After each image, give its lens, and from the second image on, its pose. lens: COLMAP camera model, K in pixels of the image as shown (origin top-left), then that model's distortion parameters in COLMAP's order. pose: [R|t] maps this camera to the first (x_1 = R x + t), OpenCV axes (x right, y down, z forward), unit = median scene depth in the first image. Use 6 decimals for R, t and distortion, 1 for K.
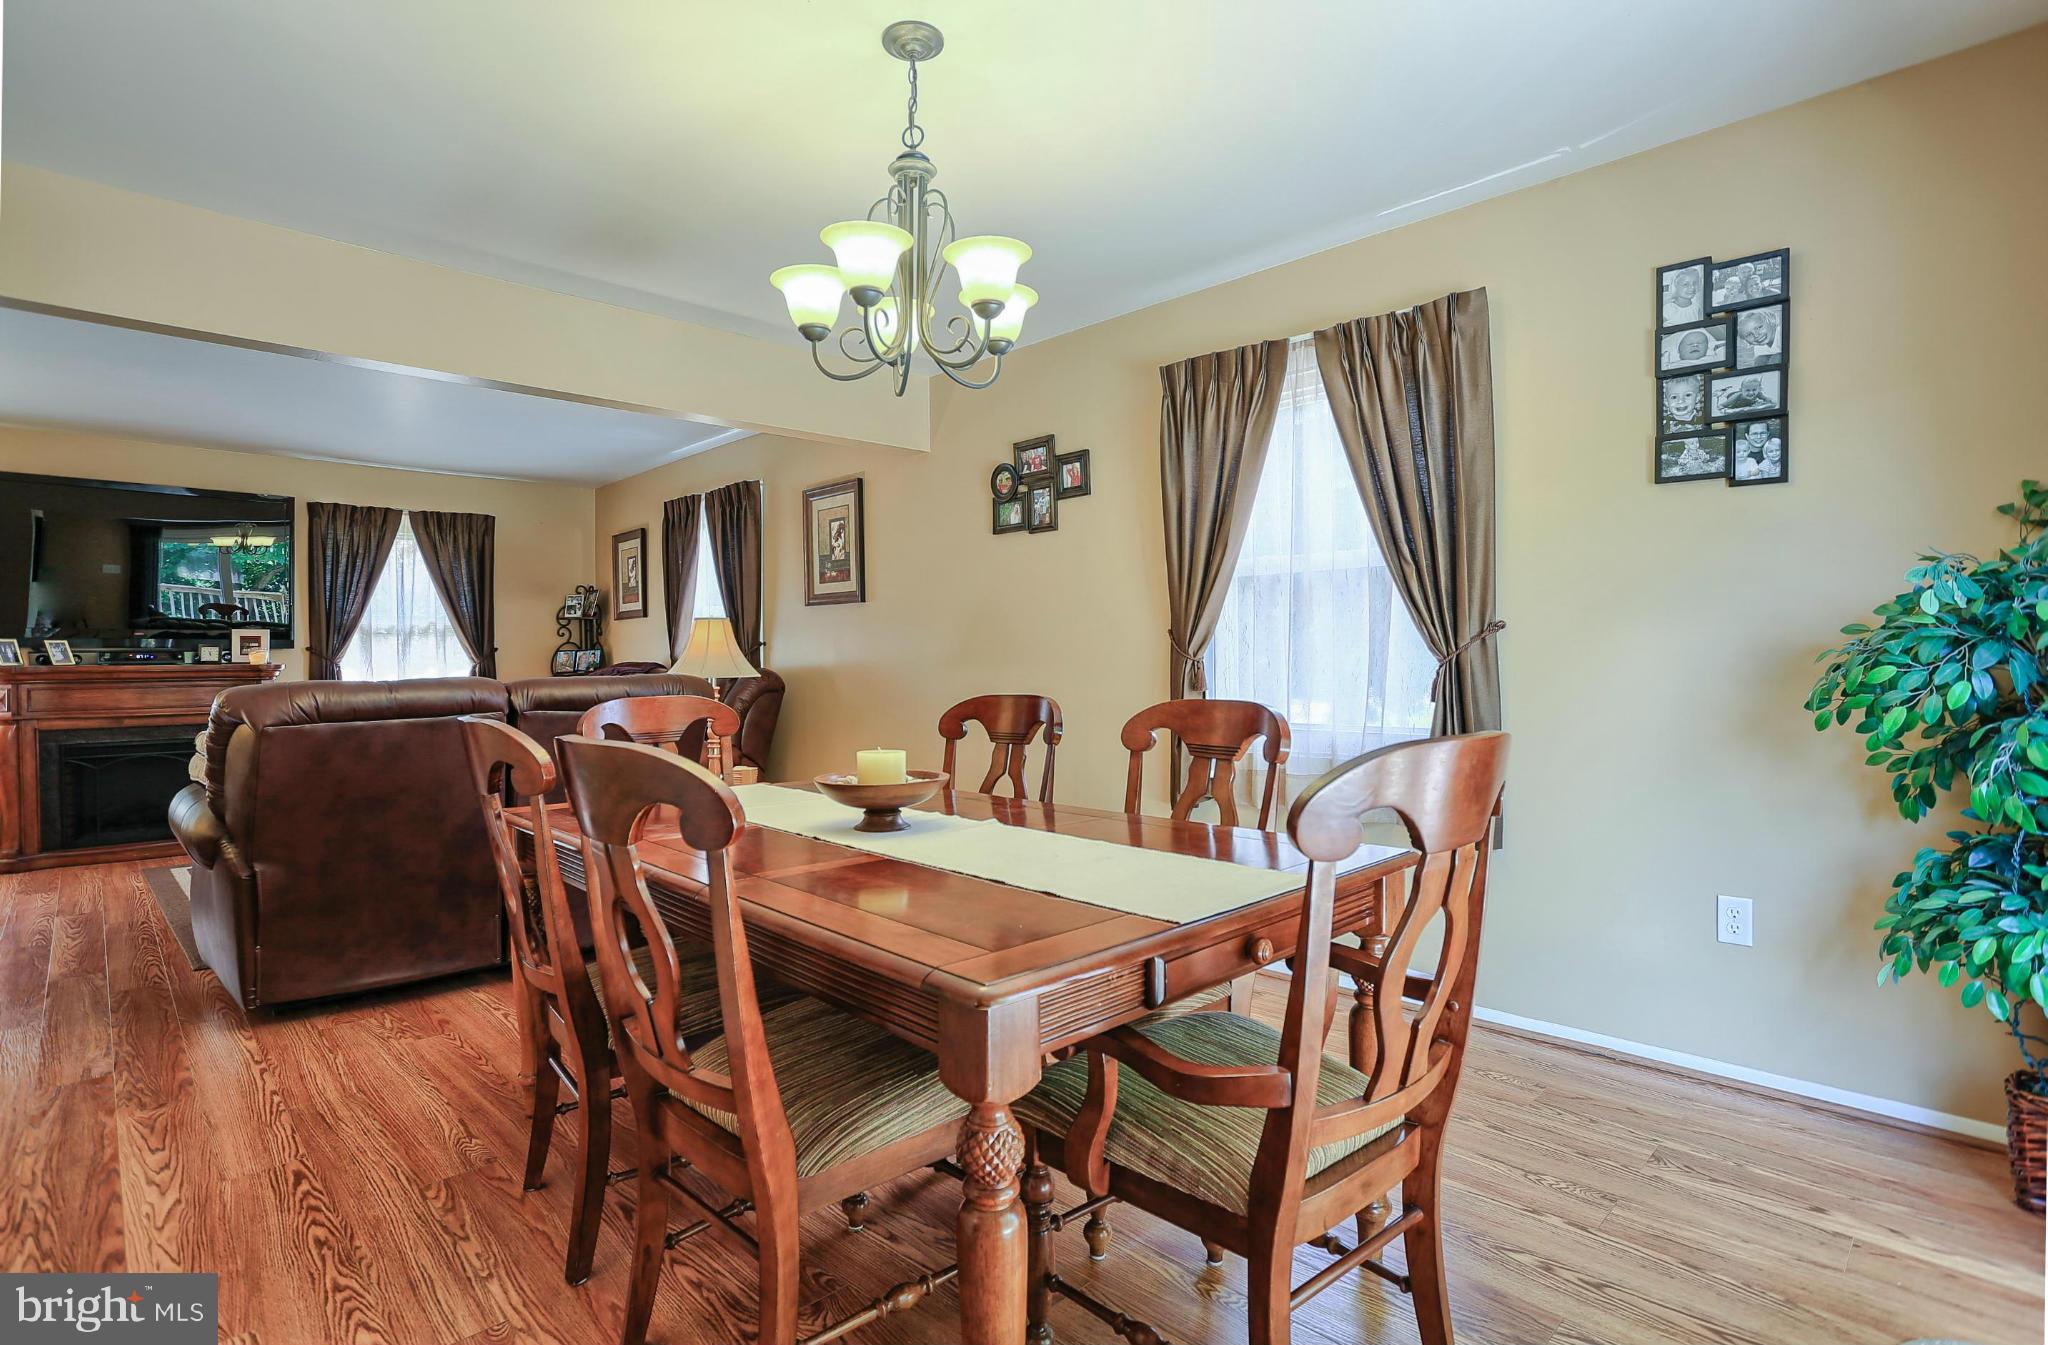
lens RADIAL K [[1005.1, 0, 1018.7], [0, 1005.1, 665.3], [0, 0, 1]] dist [-0.019303, 0.000024]
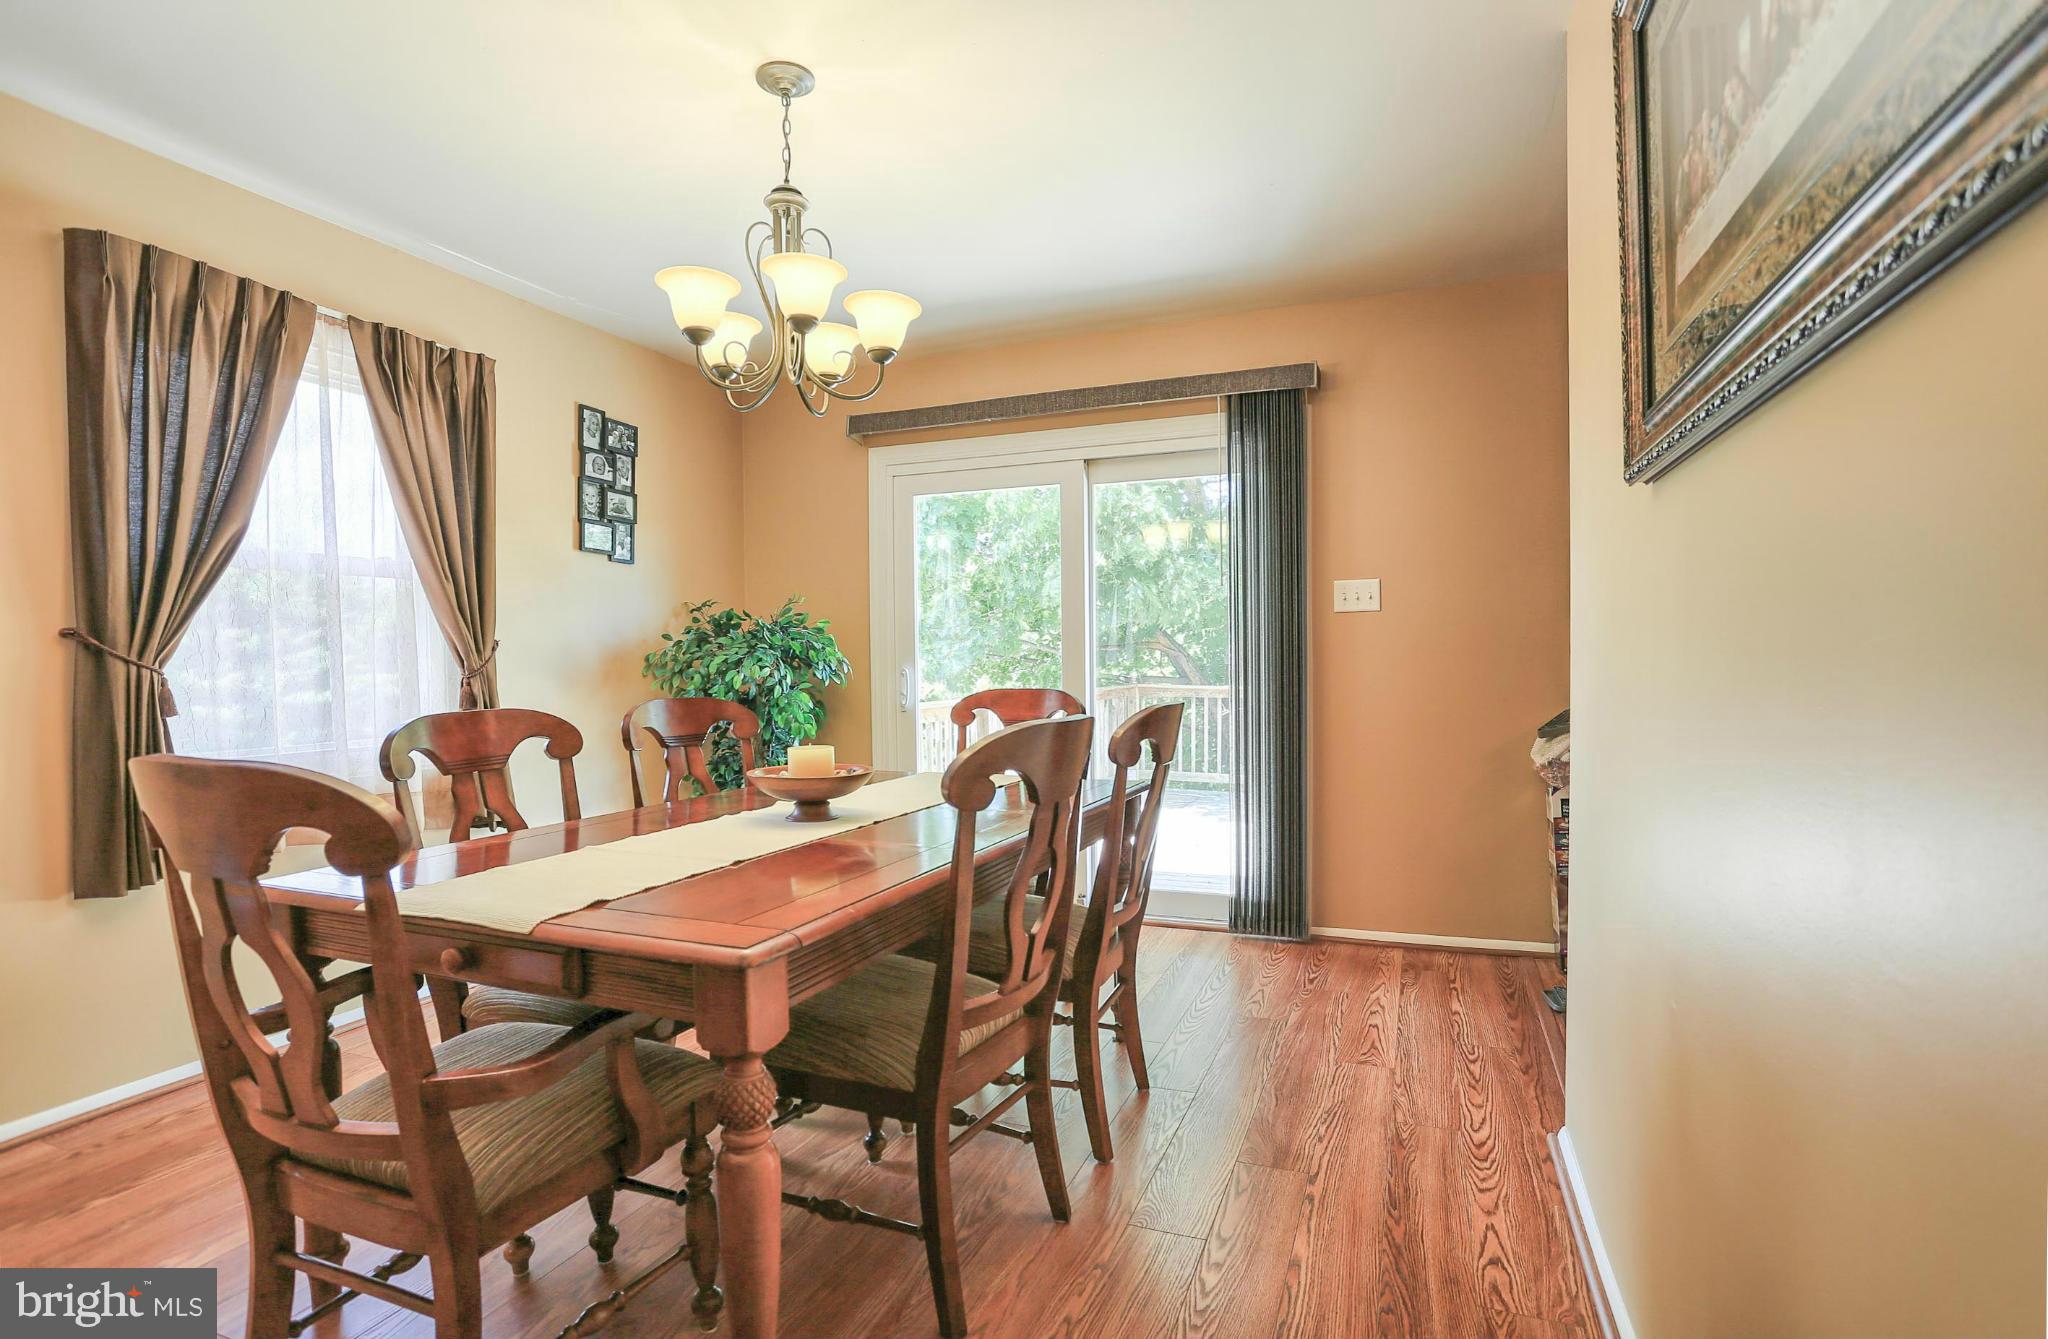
lens RADIAL K [[1005.1, 0, 1020.0], [0, 1005.1, 666.3], [0, 0, 1]] dist [-0.019303, 0.000024]
pose [[-0.392313, 0.009759, 0.919780, -1.018266], [0.018003, 0.999834, -0.002929, 0.006172], [-0.919656, 0.015410, -0.392423, 1.032608]]
